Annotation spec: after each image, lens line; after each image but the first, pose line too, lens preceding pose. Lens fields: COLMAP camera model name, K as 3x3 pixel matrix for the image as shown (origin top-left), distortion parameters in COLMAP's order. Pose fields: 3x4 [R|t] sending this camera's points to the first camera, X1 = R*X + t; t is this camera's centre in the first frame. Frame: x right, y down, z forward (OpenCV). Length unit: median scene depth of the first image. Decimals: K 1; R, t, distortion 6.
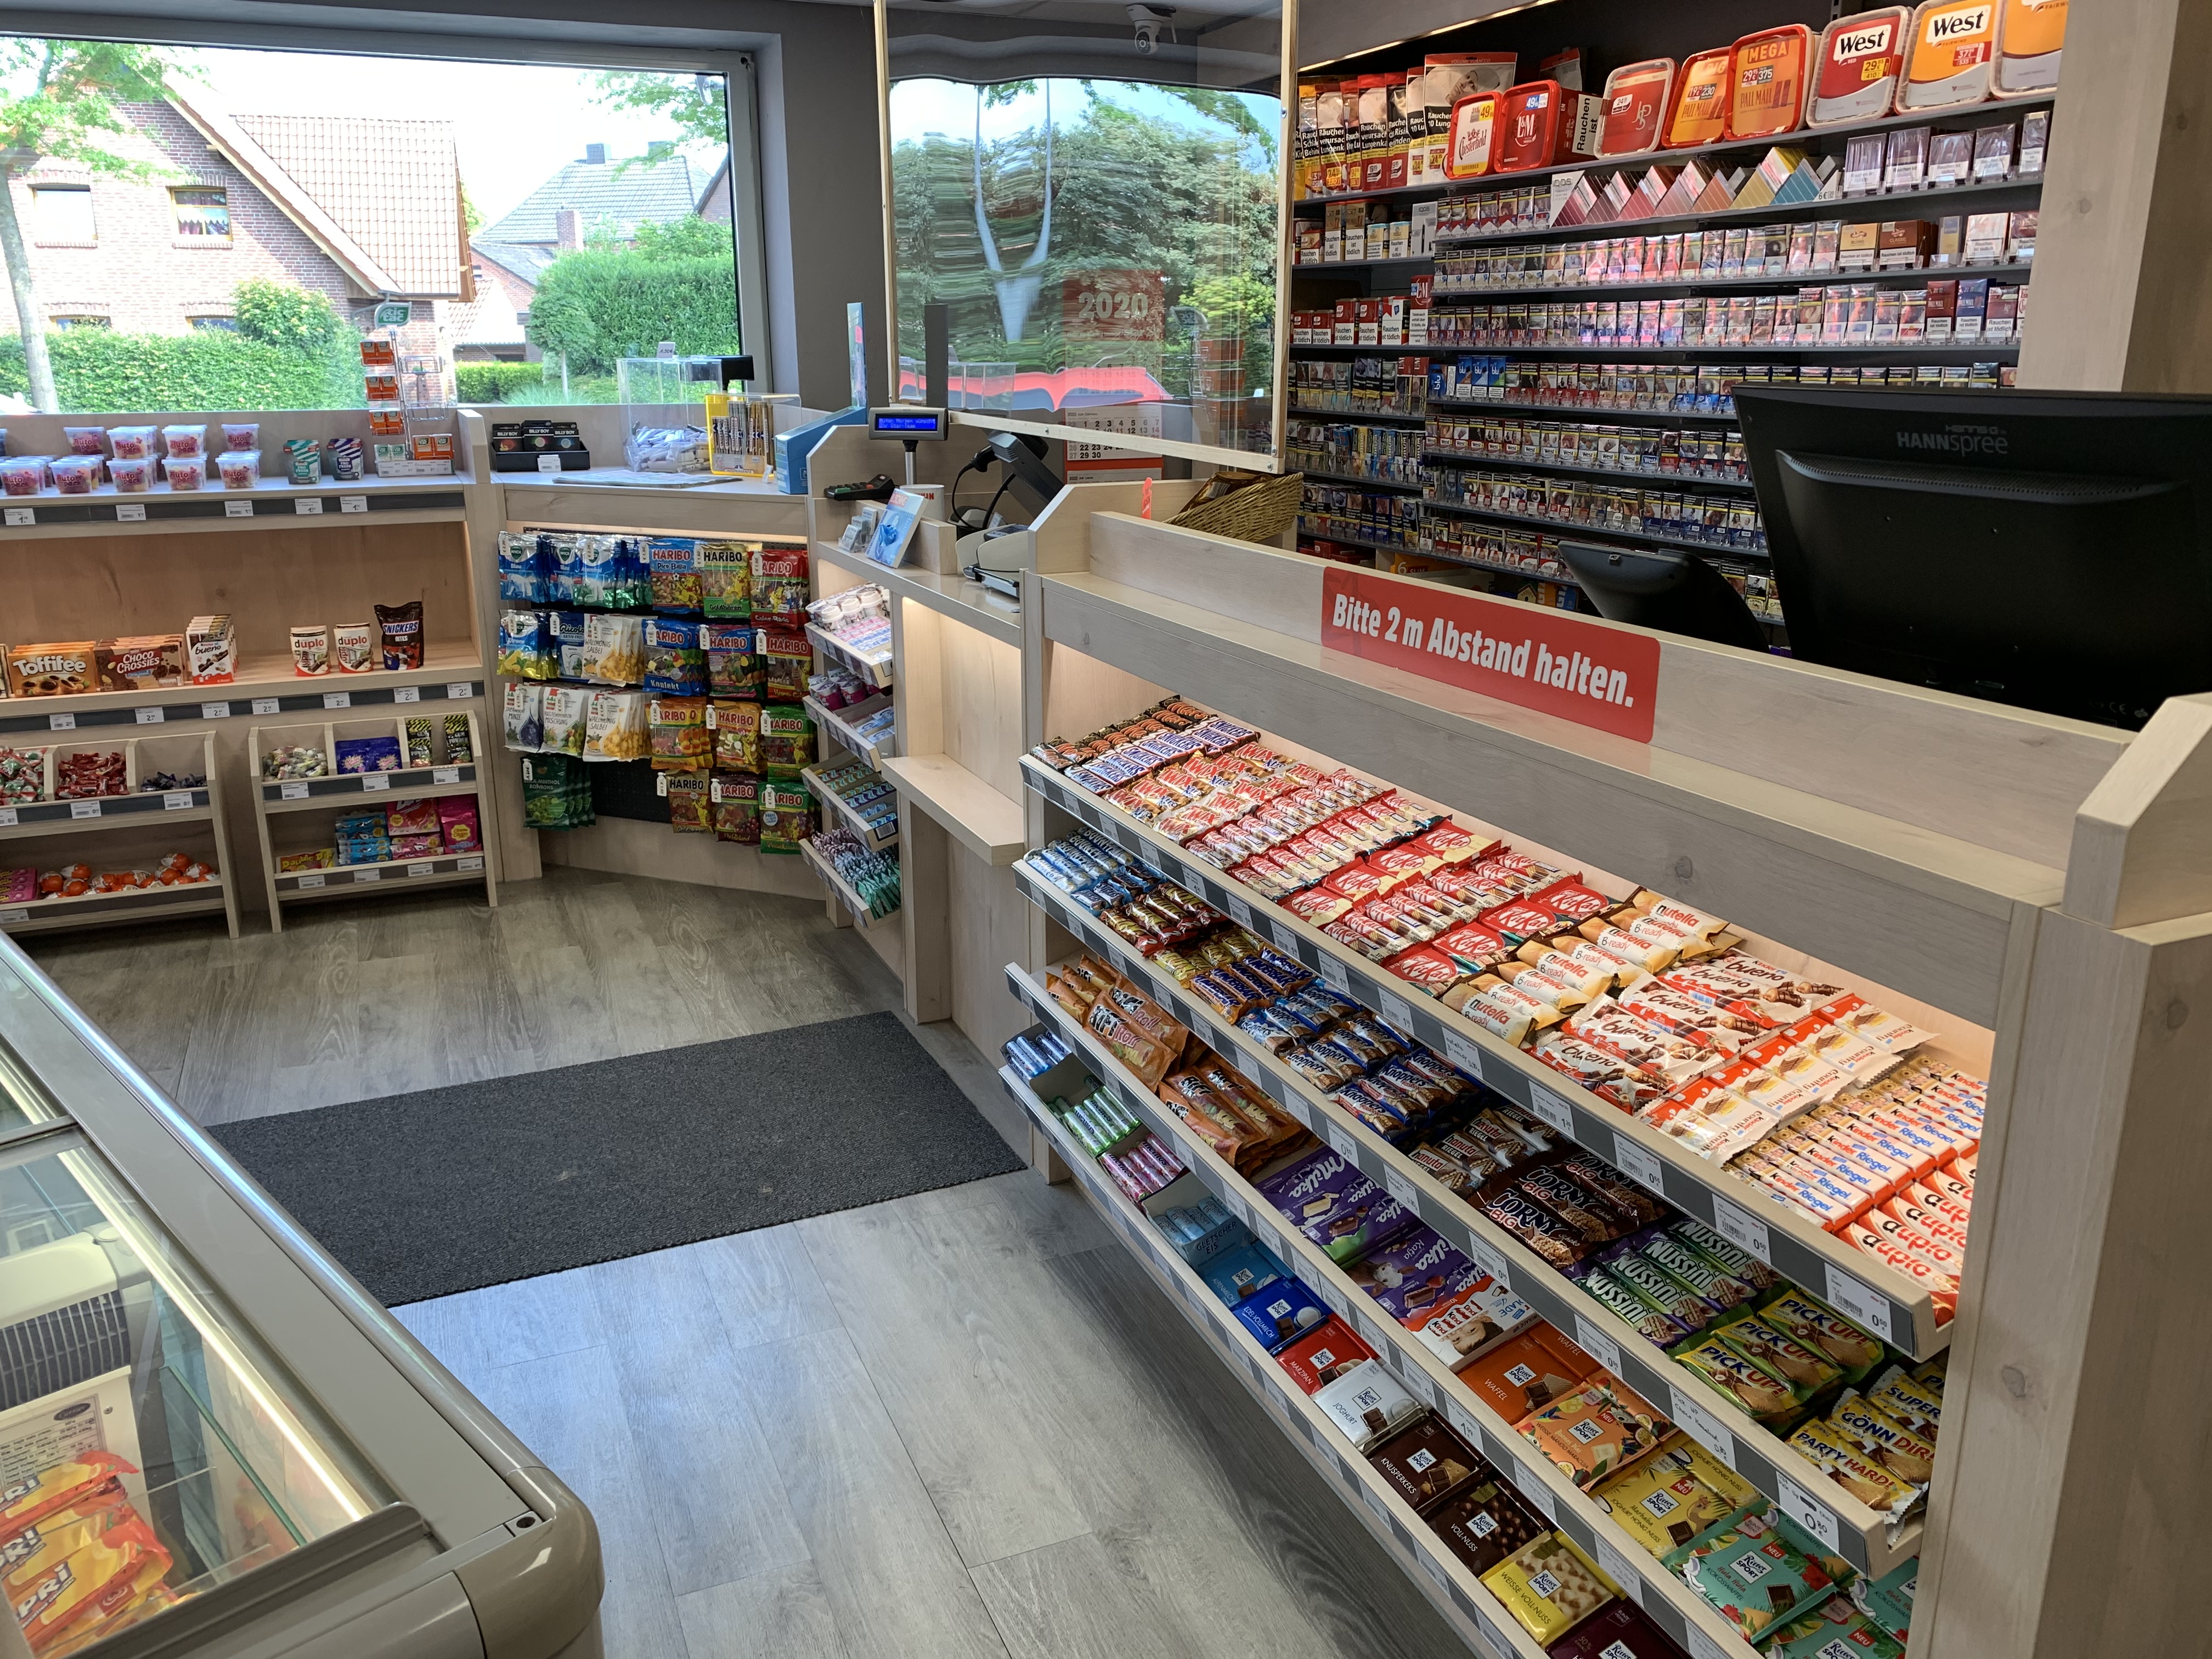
lens RADIAL K [[1657.1, 0, 1106.0], [0, 1657.1, 829.5], [0, 0, 1]] dist [0.009934, 0.007615]
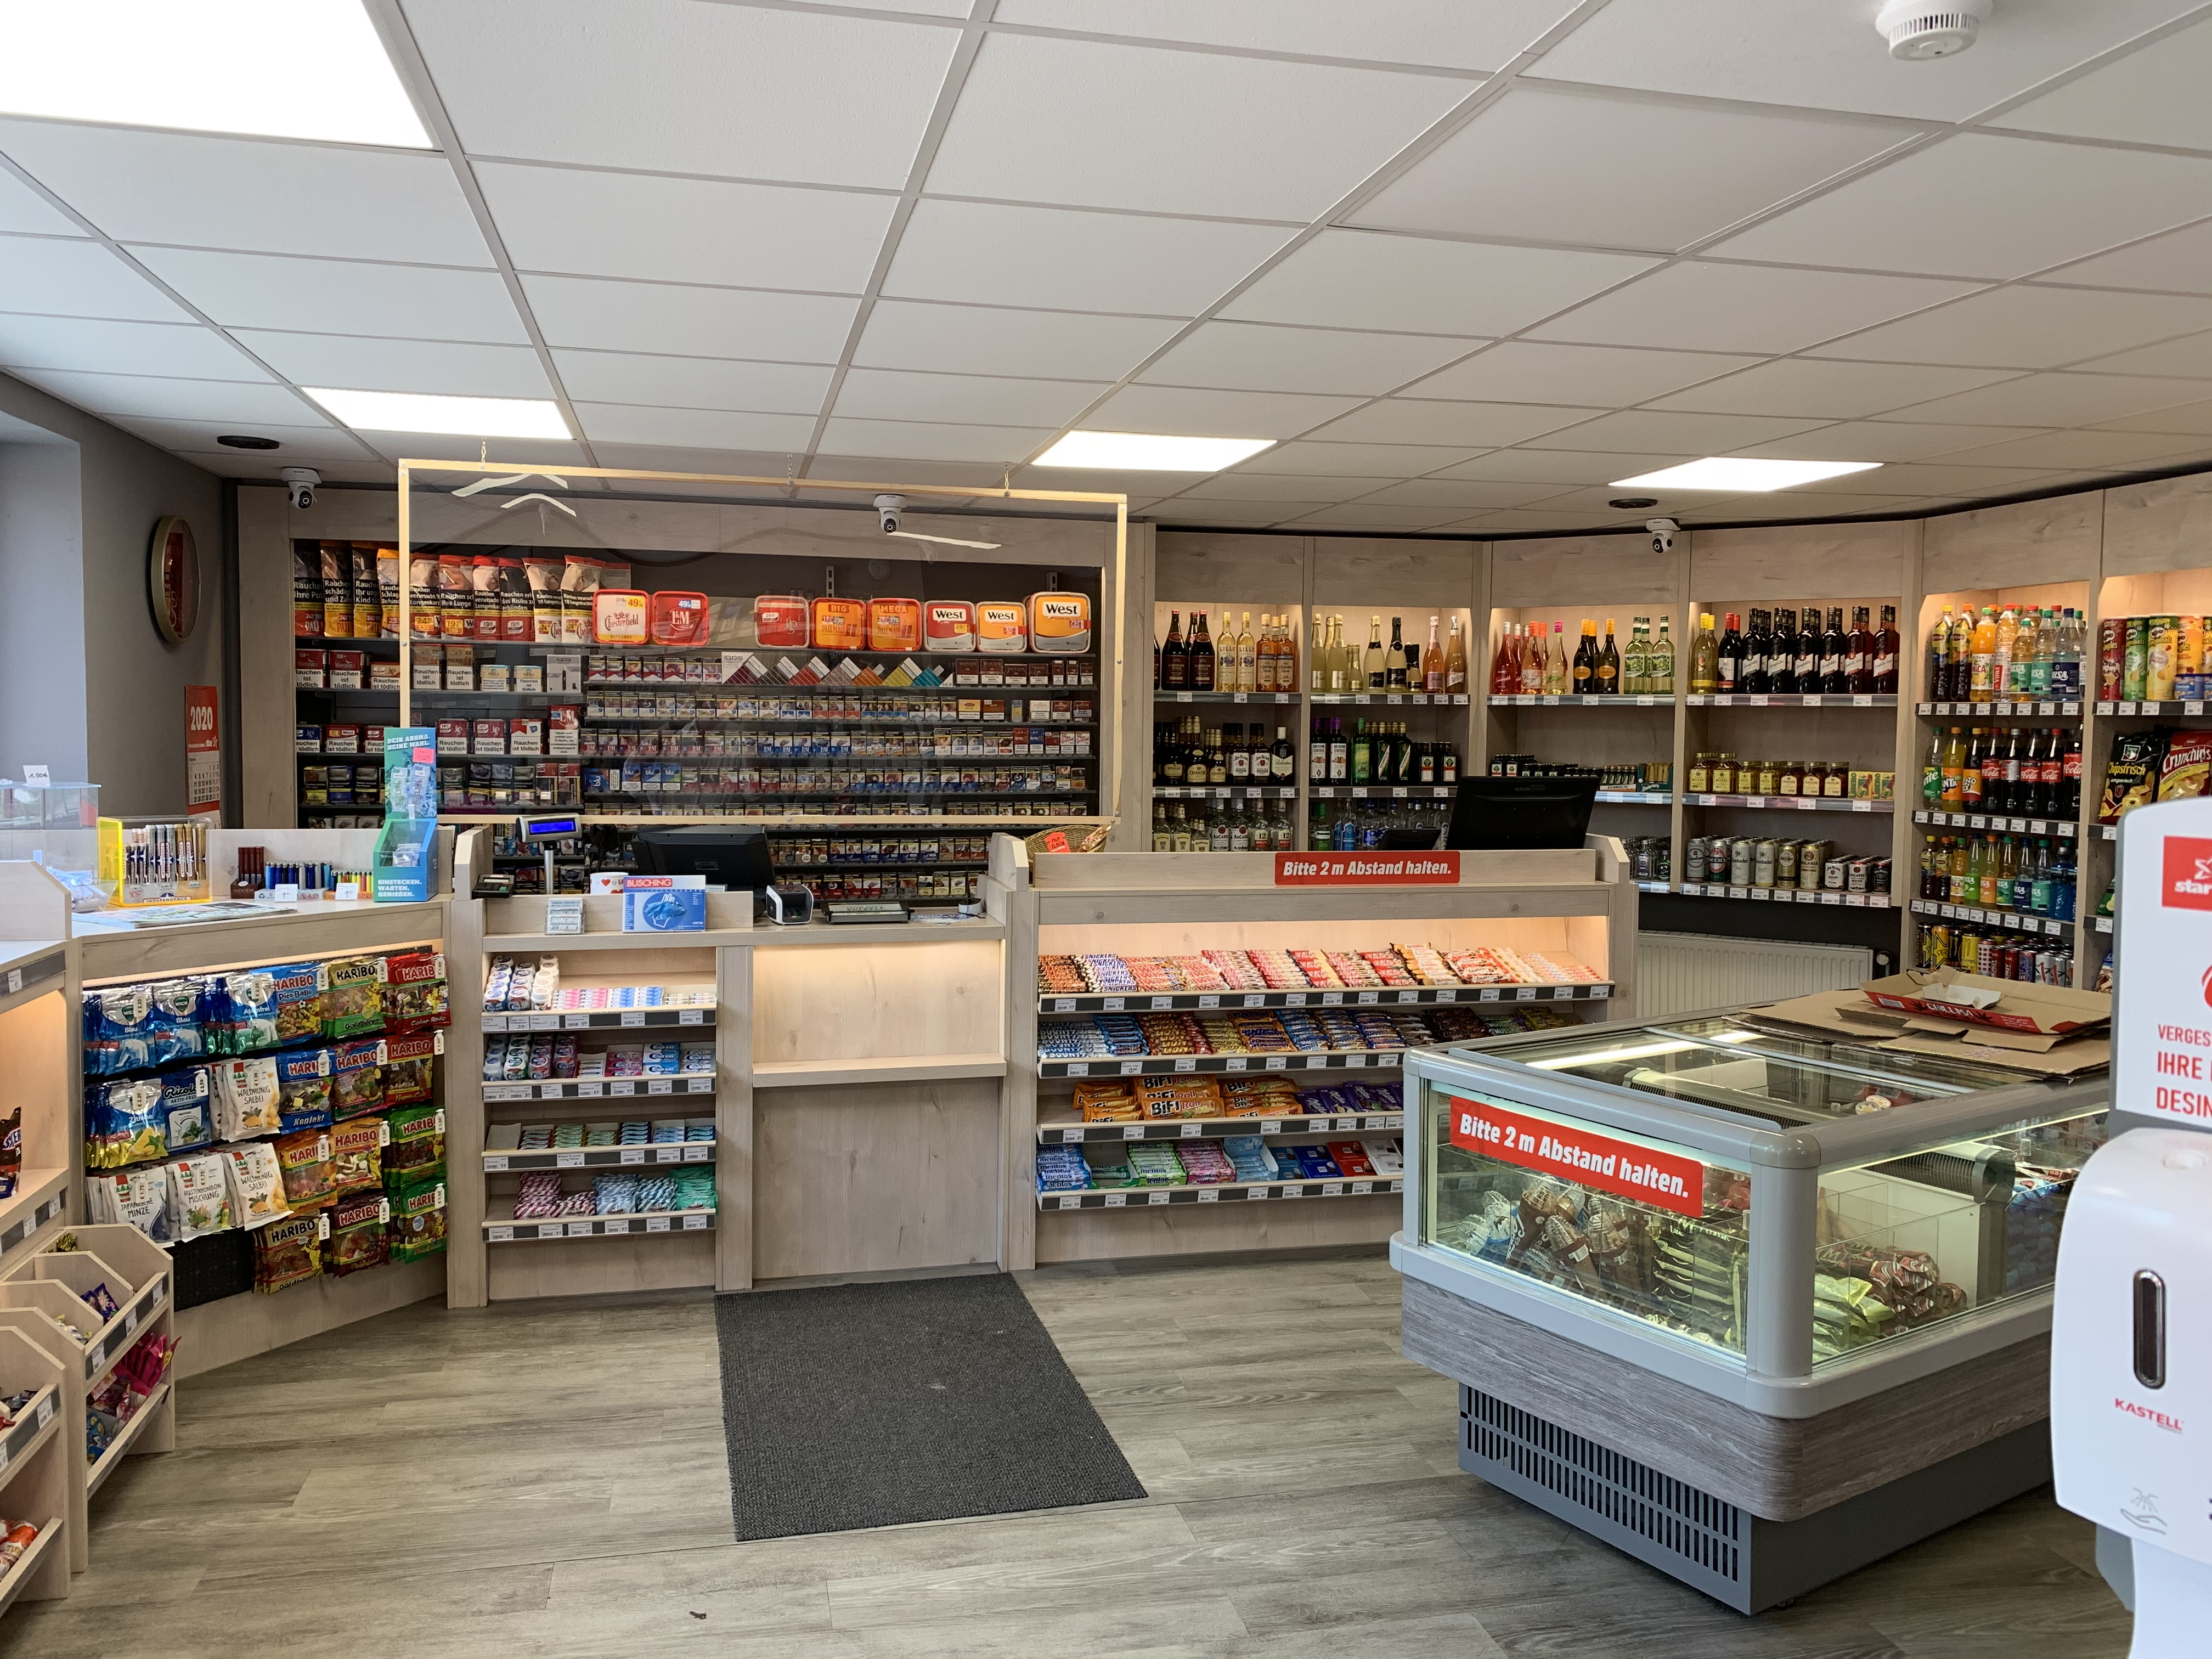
lens RADIAL K [[1681.2, 0, 1098.3], [0, 1681.2, 815.1], [0, 0, 1]] dist [0.007458, -0.002995]
pose [[0.187628, -0.048916, 0.981021, -1.098198], [0.268796, 0.963191, -0.003382, -0.129340], [-0.944746, 0.264330, 0.193870, 0.355202]]
